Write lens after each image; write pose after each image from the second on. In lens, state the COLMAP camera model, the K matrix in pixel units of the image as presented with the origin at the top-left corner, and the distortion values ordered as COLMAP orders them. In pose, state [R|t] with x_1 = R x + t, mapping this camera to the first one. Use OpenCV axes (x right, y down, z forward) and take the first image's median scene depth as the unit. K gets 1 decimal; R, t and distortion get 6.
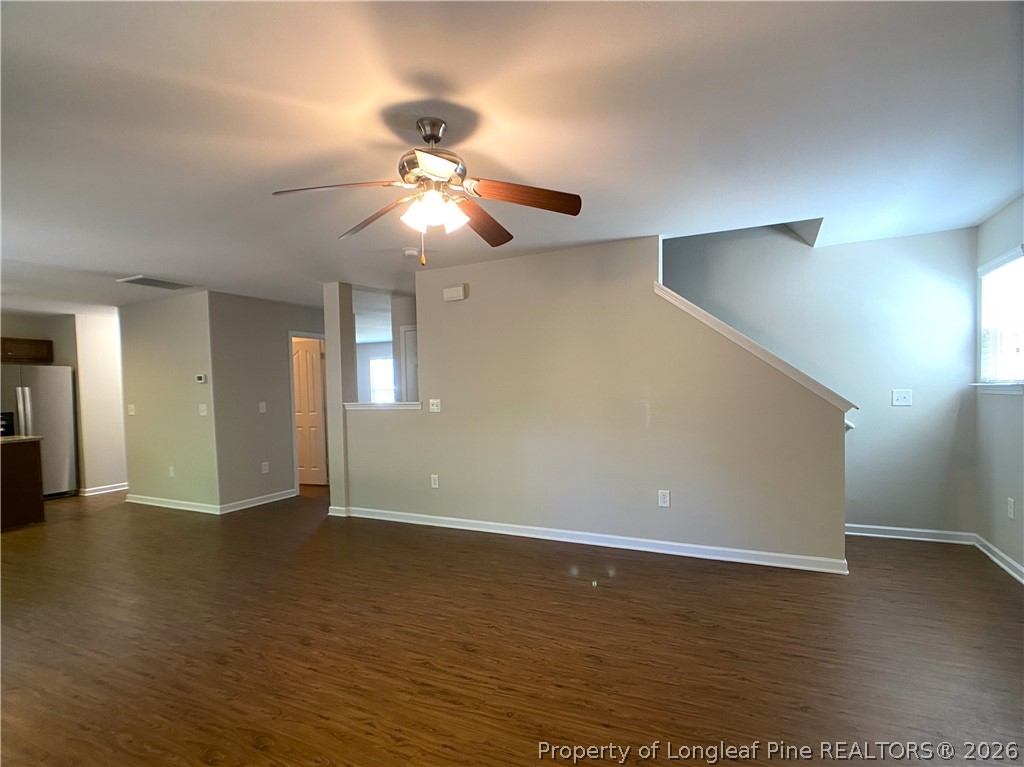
lens RADIAL K [[506.4, 0, 525.0], [0, 506.4, 400.6], [0, 0, 1]] dist [-0.014658, 0.001213]
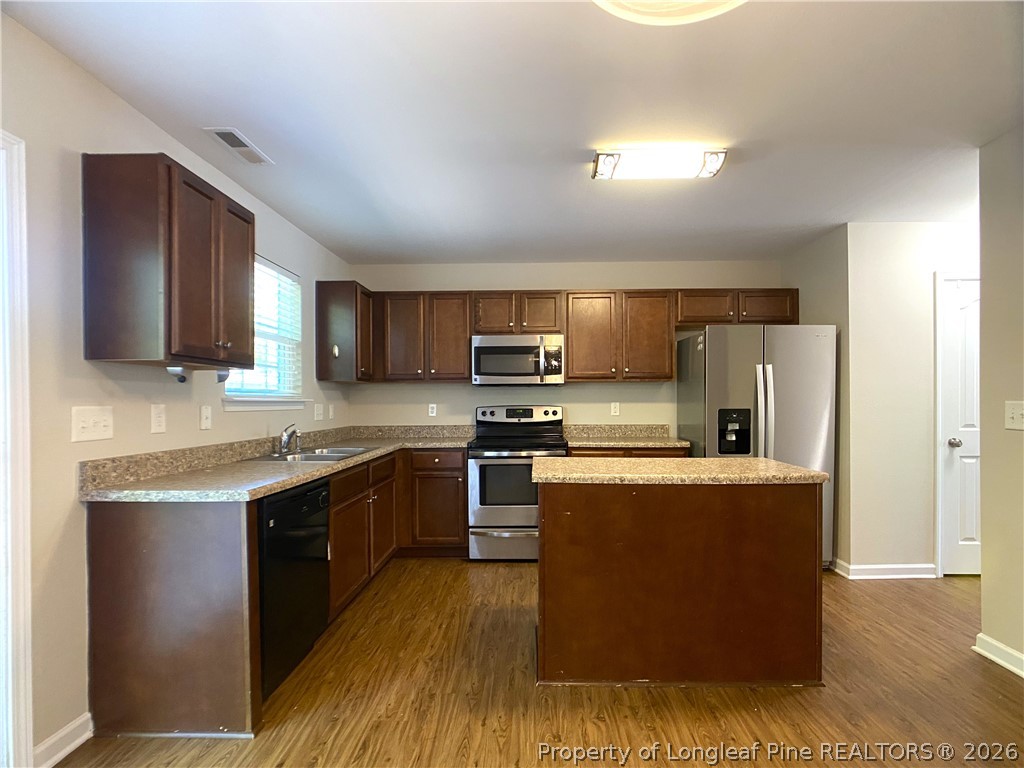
lens RADIAL K [[506.4, 0, 525.0], [0, 506.4, 401.1], [0, 0, 1]] dist [-0.014658, 0.001213]
pose [[0.430833, 0.026326, -0.902048, -0.637431], [-0.027627, 0.999491, 0.015975, 0.013047], [0.902009, 0.018038, 0.431341, 0.538342]]
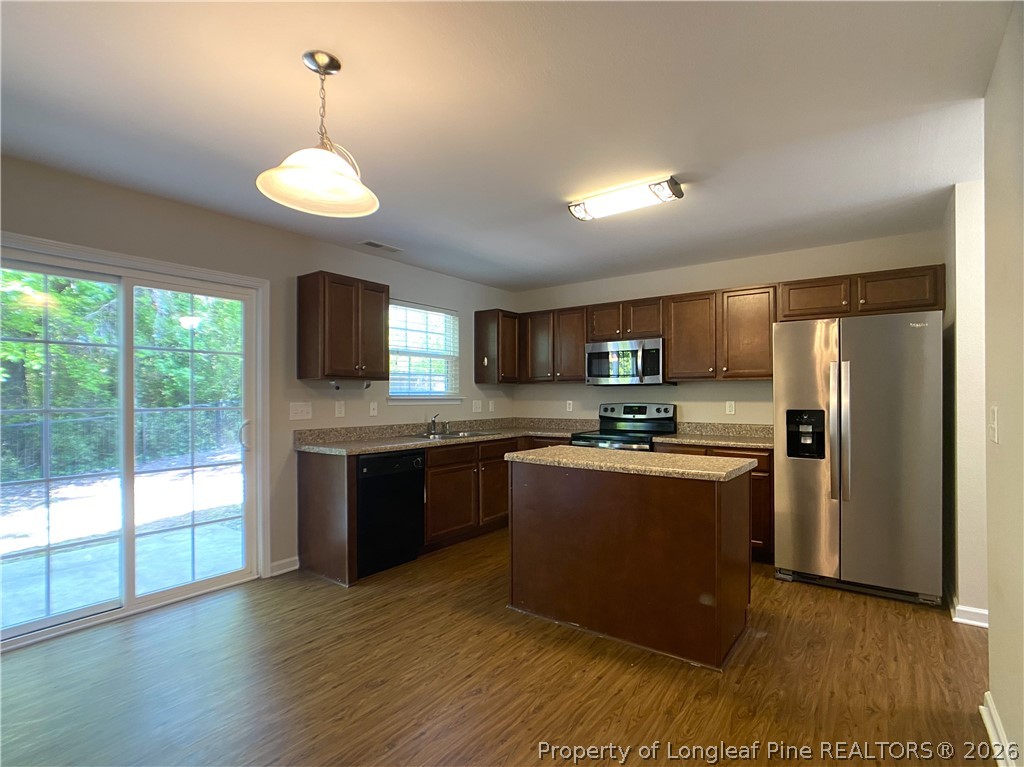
lens RADIAL K [[510.0, 0, 508.5], [0, 510.0, 390.8], [0, 0, 1]] dist [-0.023454, 0.000338]
pose [[-0.175205, 0.018129, -0.984365, -0.462608], [-0.015697, 0.999652, 0.021204, -0.002830], [0.984407, 0.019166, -0.174859, 0.794024]]
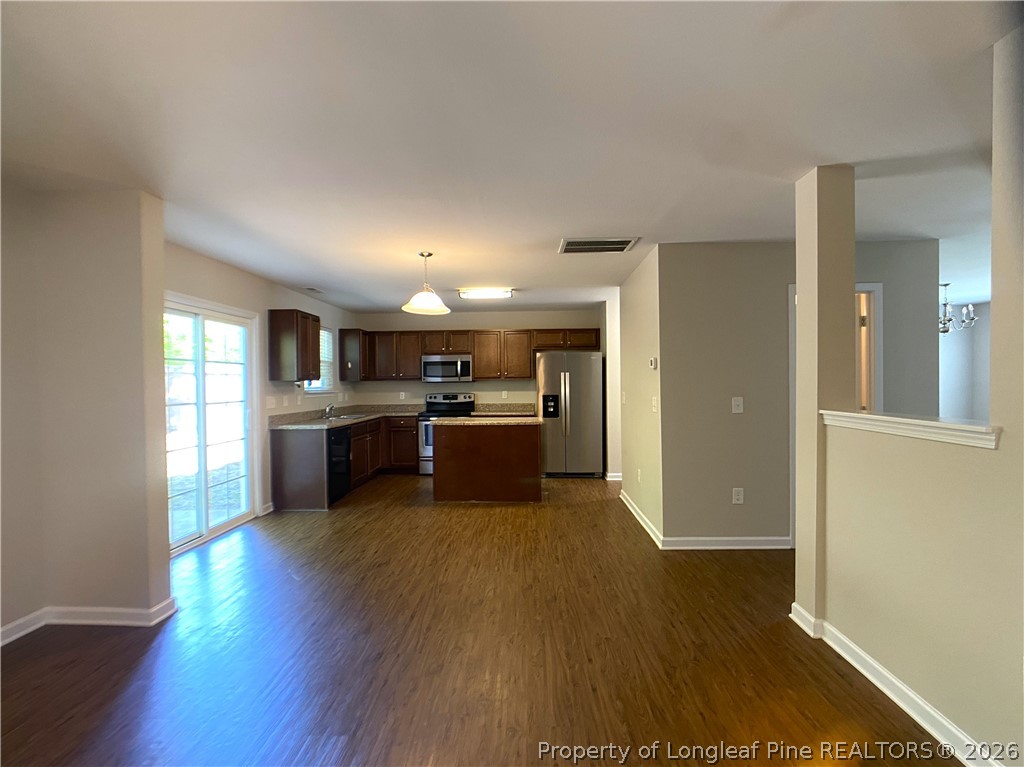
lens RADIAL K [[510.0, 0, 508.5], [0, 510.0, 390.8], [0, 0, 1]] dist [-0.023454, 0.000338]
pose [[0.407396, 0.037819, -0.912468, -0.027888], [-0.022215, 0.999257, 0.031498, -0.019868], [0.912981, 0.007438, 0.407934, 0.445490]]
